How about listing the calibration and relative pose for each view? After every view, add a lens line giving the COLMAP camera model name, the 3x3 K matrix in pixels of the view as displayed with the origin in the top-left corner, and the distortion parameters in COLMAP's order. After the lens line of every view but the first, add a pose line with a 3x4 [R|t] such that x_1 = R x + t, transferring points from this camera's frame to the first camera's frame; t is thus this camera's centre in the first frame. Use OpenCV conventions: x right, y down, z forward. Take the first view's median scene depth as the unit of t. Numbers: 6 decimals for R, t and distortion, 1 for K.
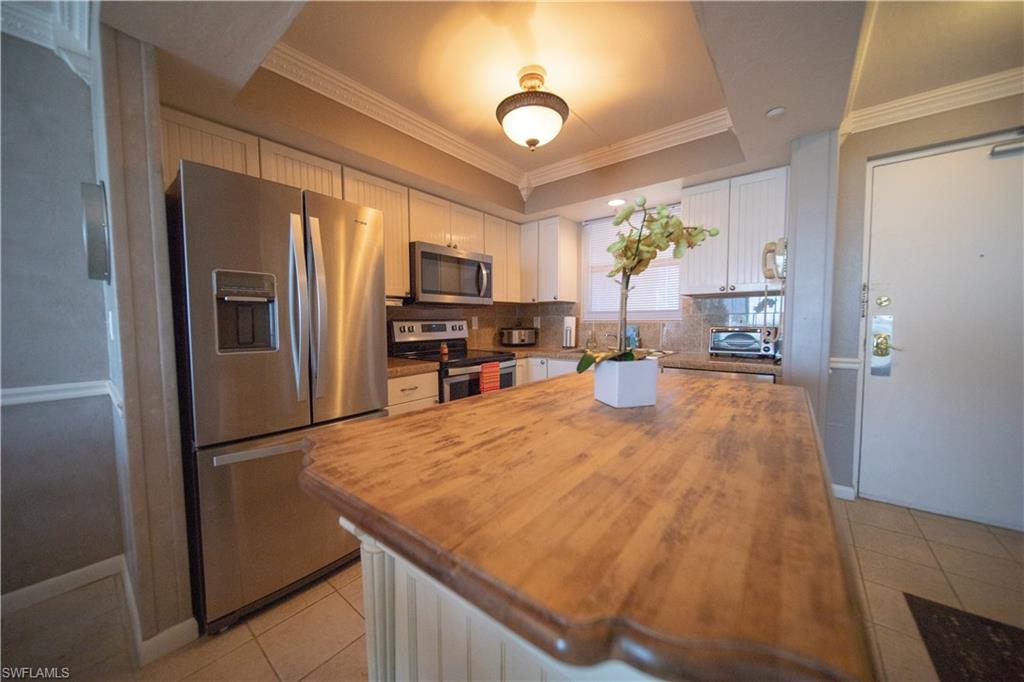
lens RADIAL K [[359.5, 0, 512.8], [0, 359.5, 341.7], [0, 0, 1]] dist [0.002134, -0.000860]
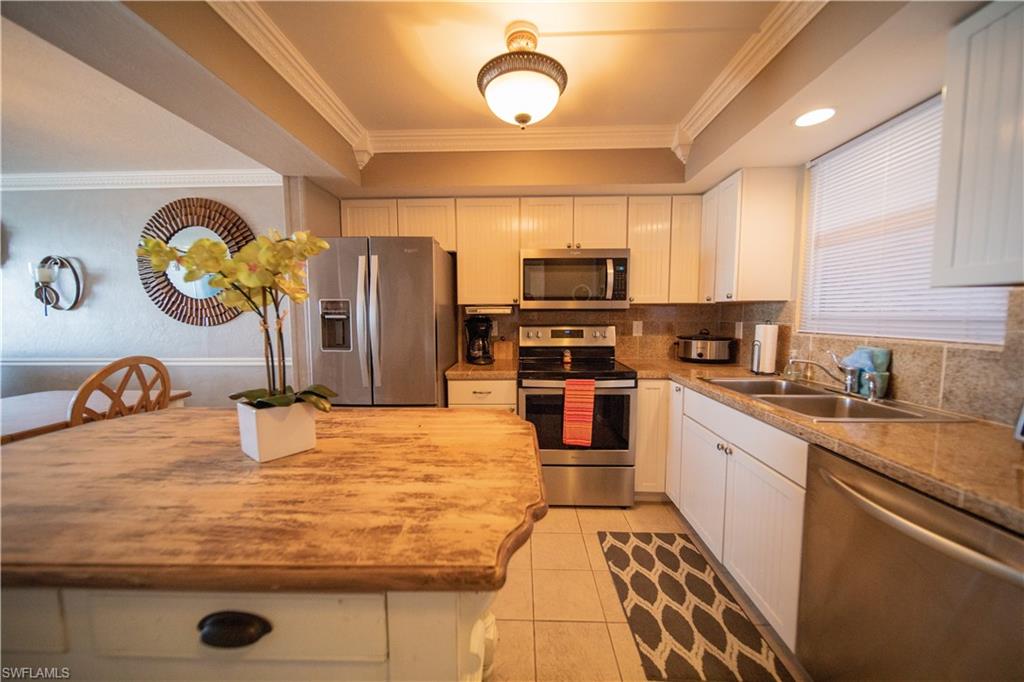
lens RADIAL K [[359.5, 0, 512.8], [0, 359.5, 340.9], [0, 0, 1]] dist [0.002134, -0.000860]
pose [[0.599355, 0.063714, -0.797944, 0.444649], [-0.047650, 0.997899, 0.043890, -0.053981], [0.799064, 0.011716, 0.601132, 0.307452]]
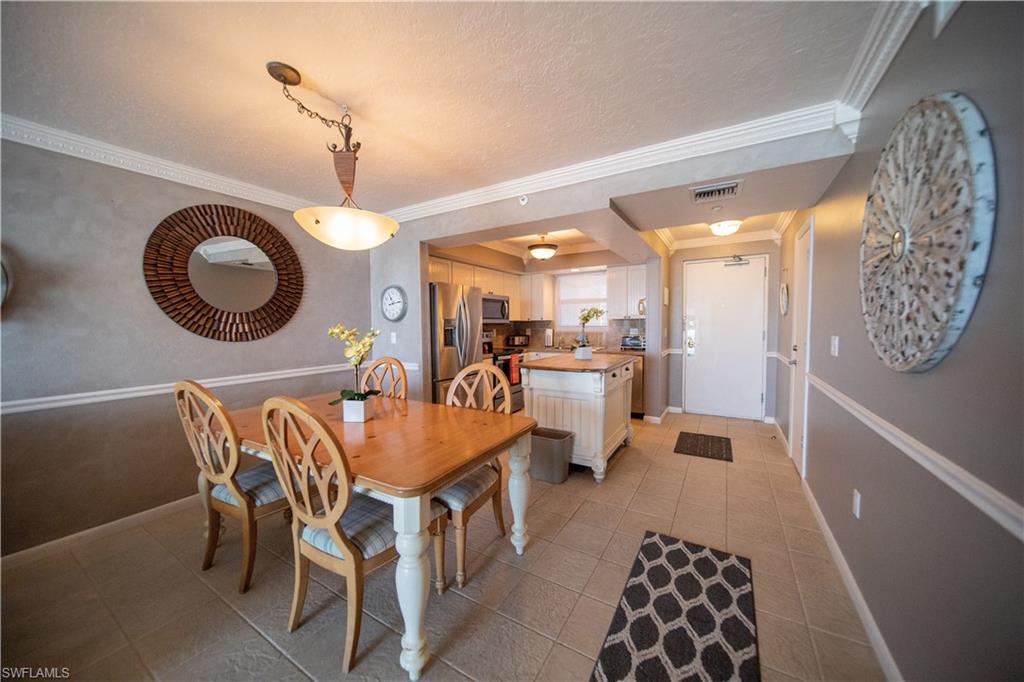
lens RADIAL K [[359.5, 0, 510.0], [0, 359.5, 343.0], [0, 0, 1]] dist [0.002134, -0.000860]
pose [[0.992095, -0.008844, 0.125176, -0.284974], [0.009450, 0.999946, -0.004252, 0.004902], [-0.125132, 0.005402, 0.992125, -0.812898]]
